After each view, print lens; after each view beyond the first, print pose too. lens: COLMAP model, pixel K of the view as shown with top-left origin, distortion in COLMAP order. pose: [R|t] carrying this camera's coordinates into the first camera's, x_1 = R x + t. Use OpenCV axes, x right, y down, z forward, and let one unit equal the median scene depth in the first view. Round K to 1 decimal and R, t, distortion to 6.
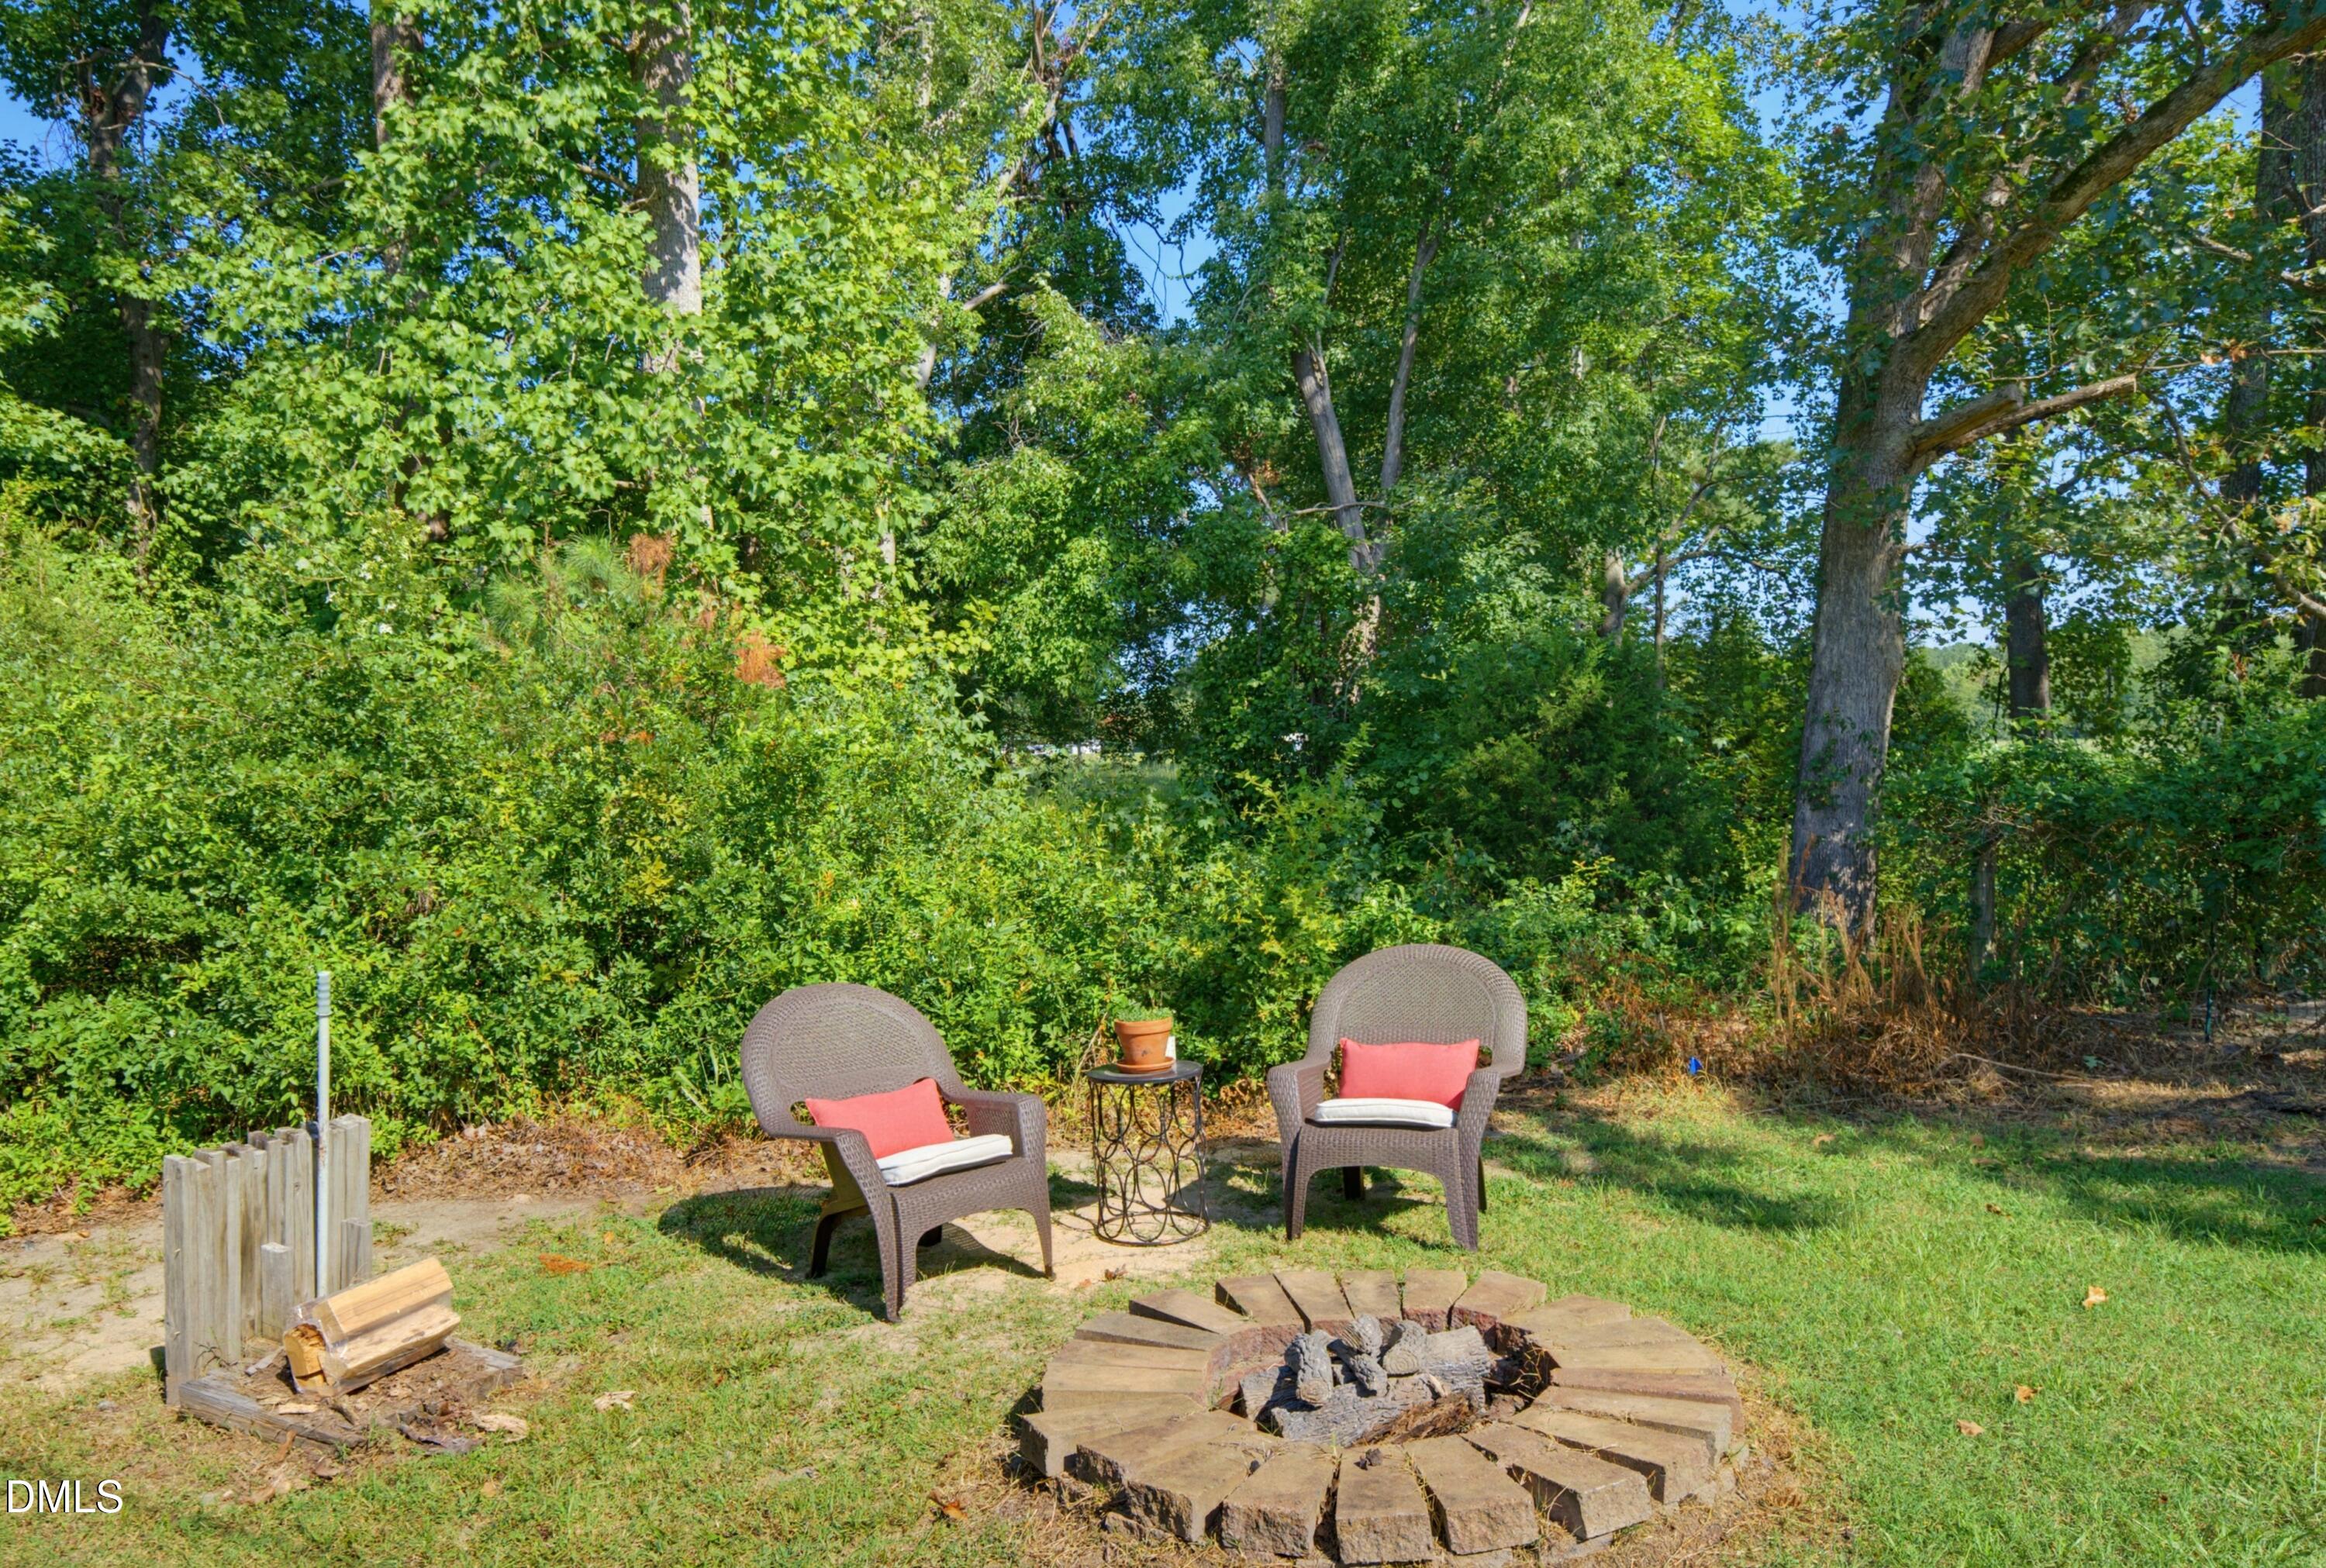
lens RADIAL K [[1546.2, 0, 1164.1], [0, 1546.2, 800.8], [0, 0, 1]] dist [-0.009370, 0.005360]
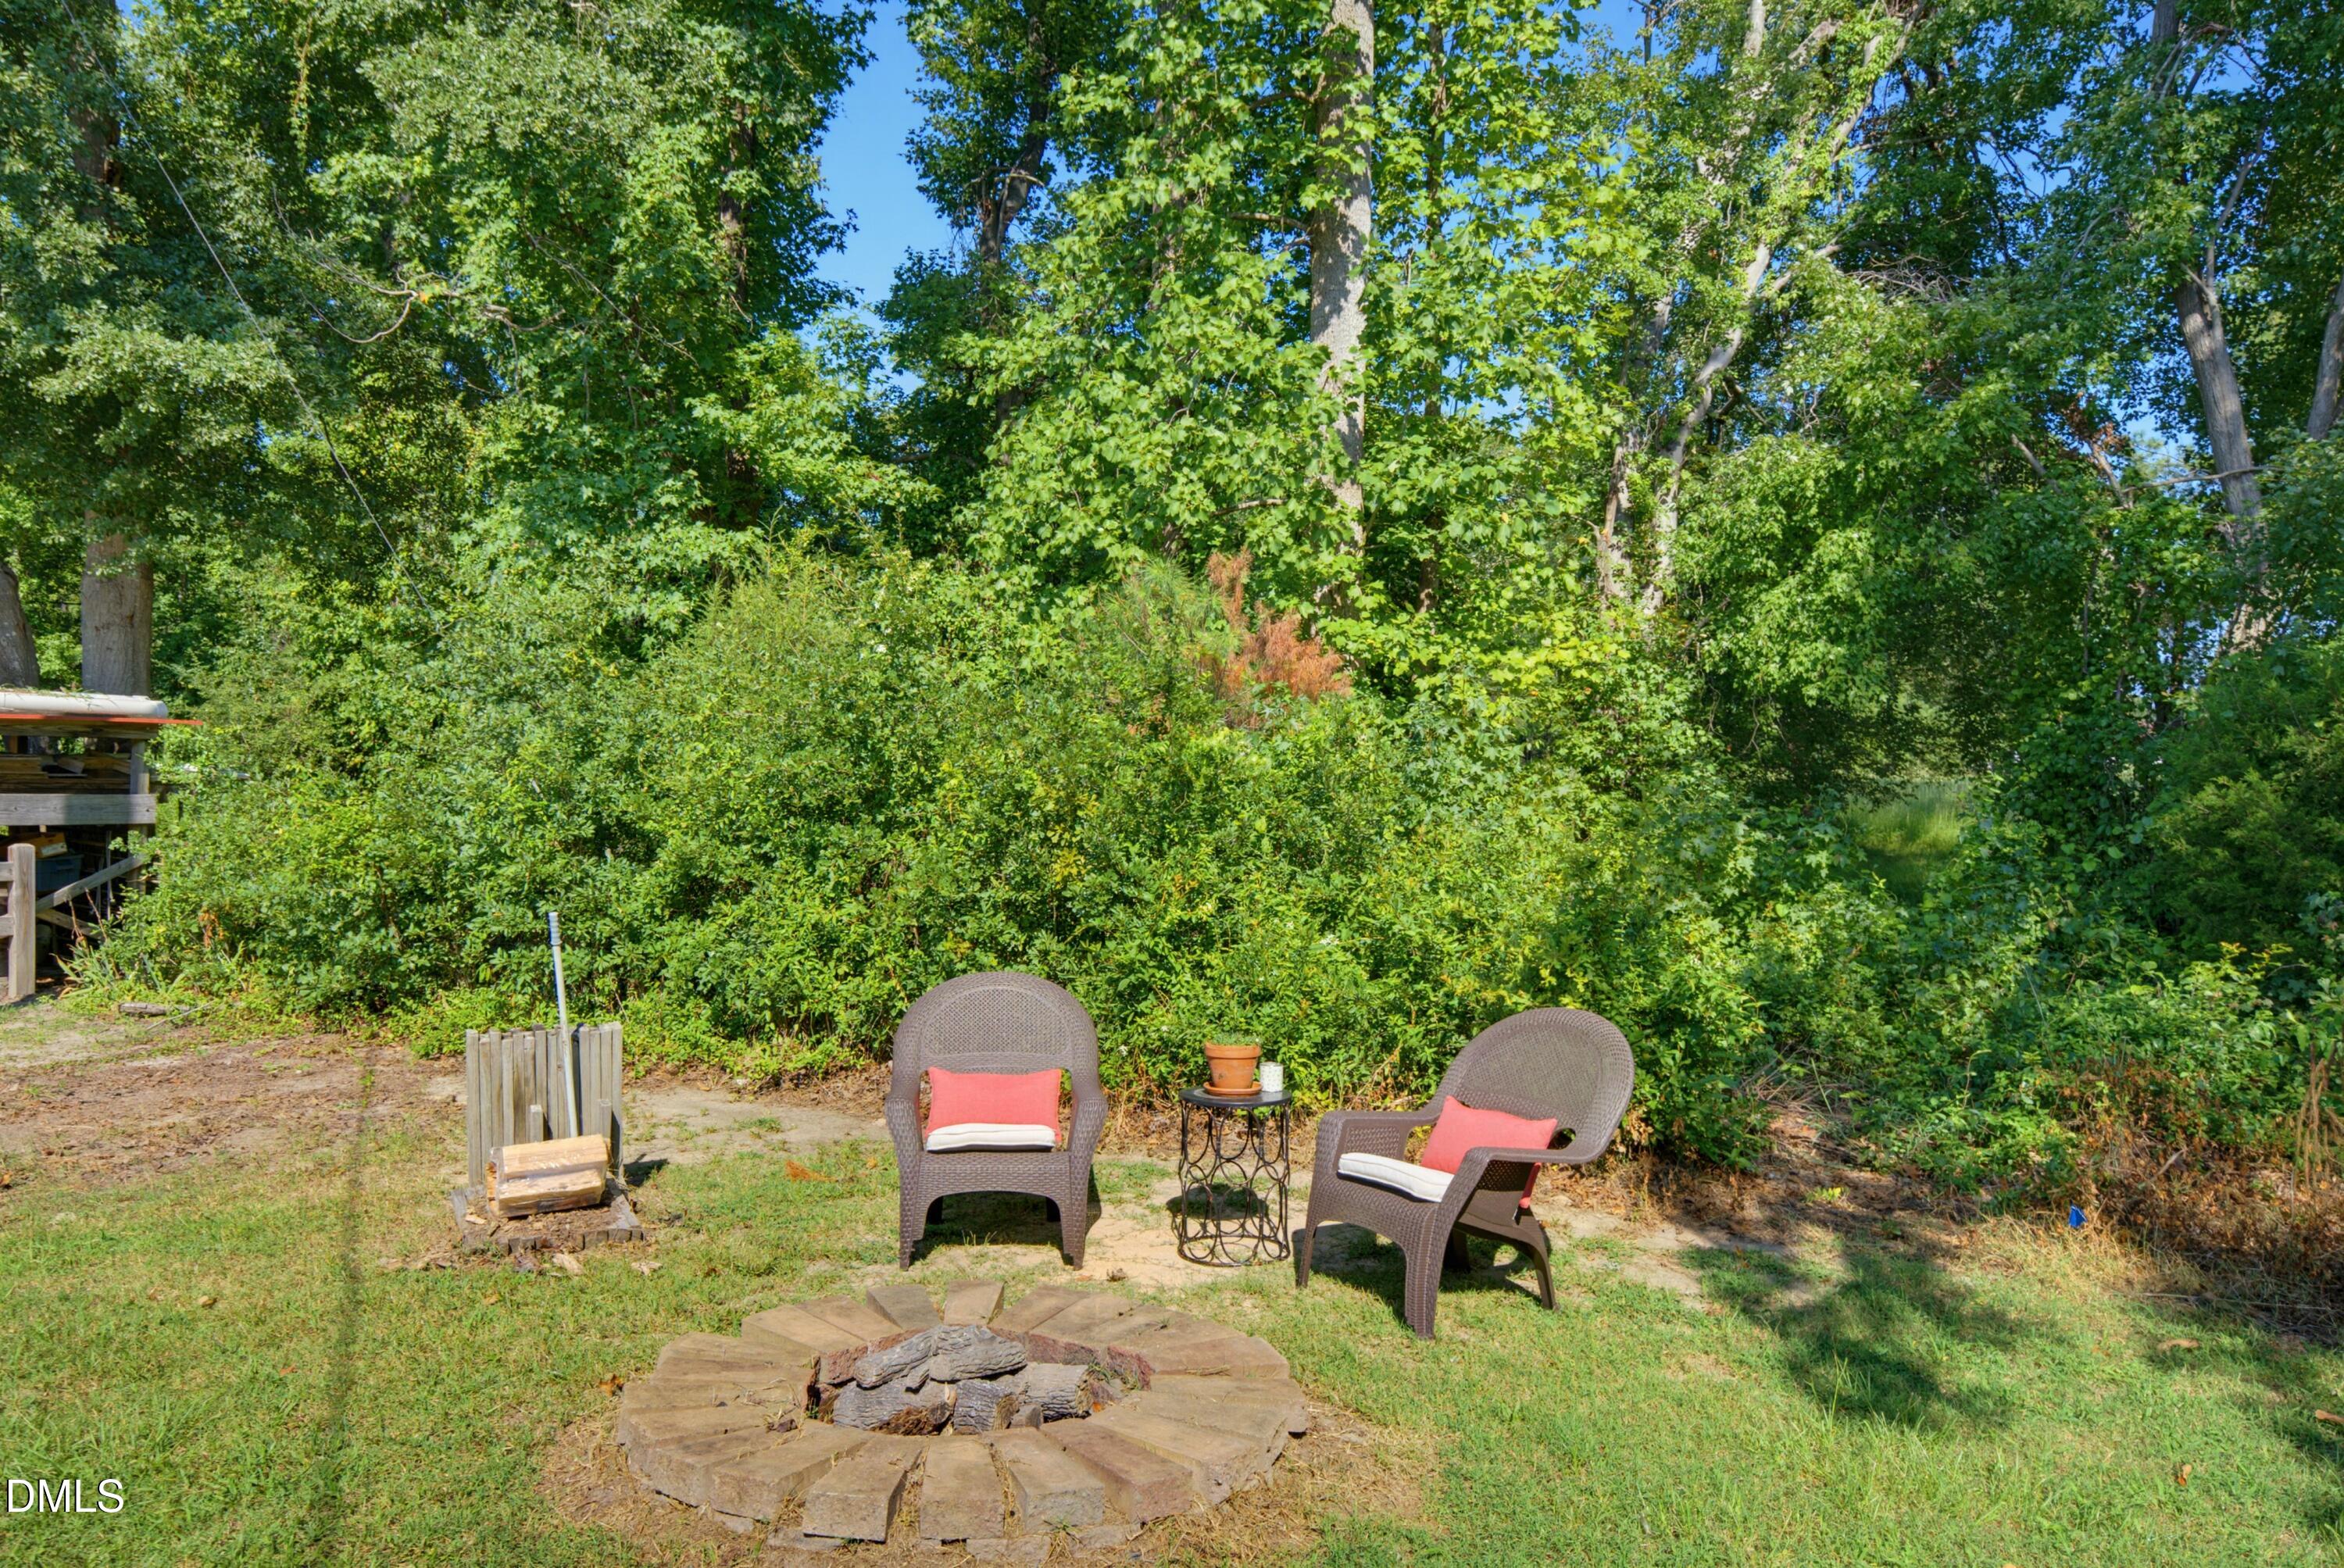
lens RADIAL K [[1588.2, 0, 1172.5], [0, 1588.2, 773.4], [0, 0, 1]] dist [0.002659, 0.002666]
pose [[0.827141, 0.049771, -0.559786, 0.216918], [-0.057547, 0.998336, 0.003732, -0.015502], [0.559041, 0.029127, 0.828629, 0.040522]]
